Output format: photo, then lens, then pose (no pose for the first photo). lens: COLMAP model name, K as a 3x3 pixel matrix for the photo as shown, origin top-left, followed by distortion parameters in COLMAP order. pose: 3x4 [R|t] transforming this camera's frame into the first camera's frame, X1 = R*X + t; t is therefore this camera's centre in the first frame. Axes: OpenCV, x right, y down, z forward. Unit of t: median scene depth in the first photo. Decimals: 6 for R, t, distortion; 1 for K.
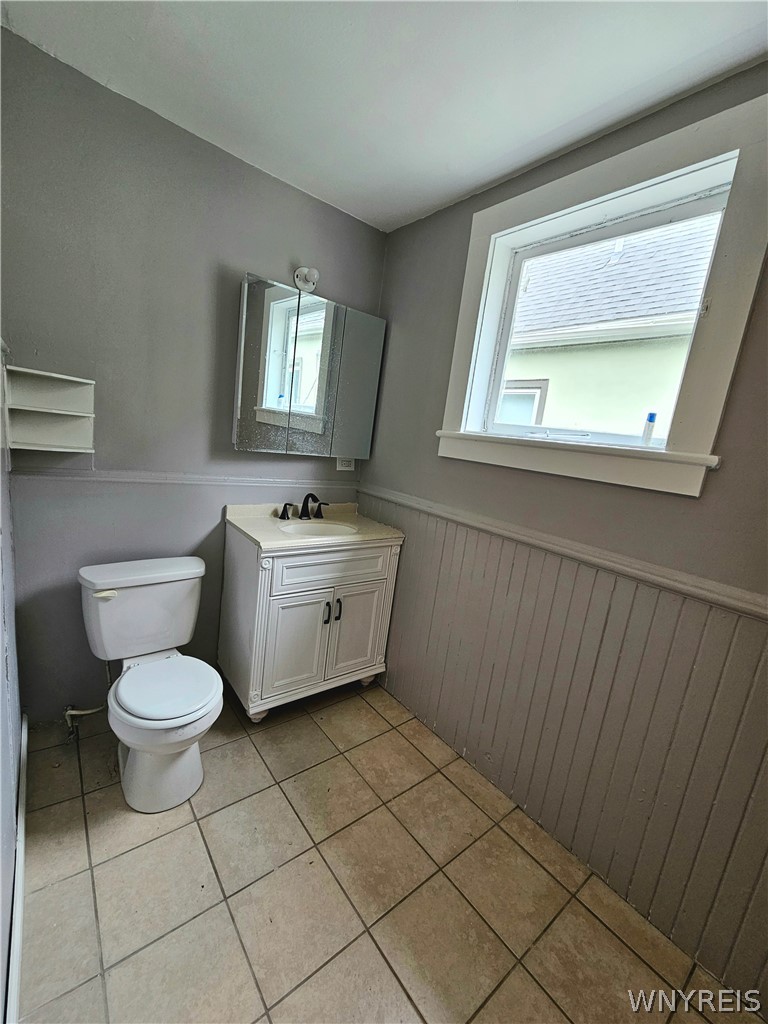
lens RADIAL K [[418.7, 0, 382.2], [0, 418.7, 511.5], [0, 0, 1]] dist [0.000822, 0.000121]
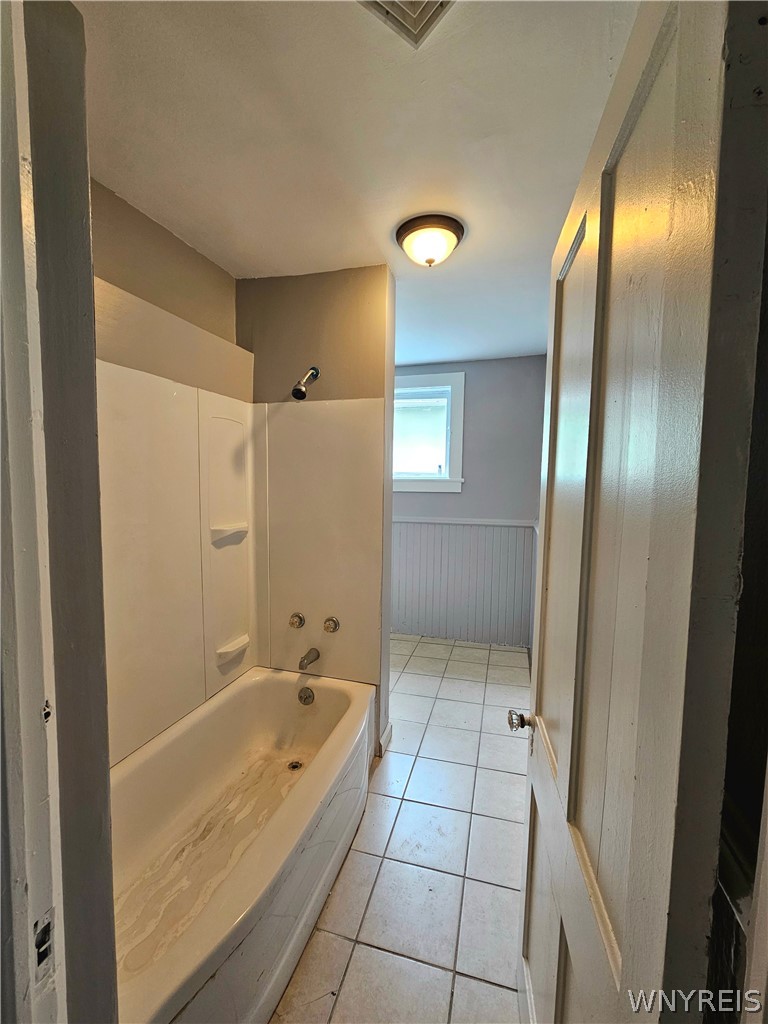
lens RADIAL K [[418.7, 0, 385.5], [0, 418.7, 516.0], [0, 0, 1]] dist [0.000822, 0.000121]
pose [[0.800333, -0.148668, 0.580831, -1.285860], [0.187608, 0.982218, -0.007101, 0.046152], [-0.569447, 0.114652, 0.813993, -0.994878]]
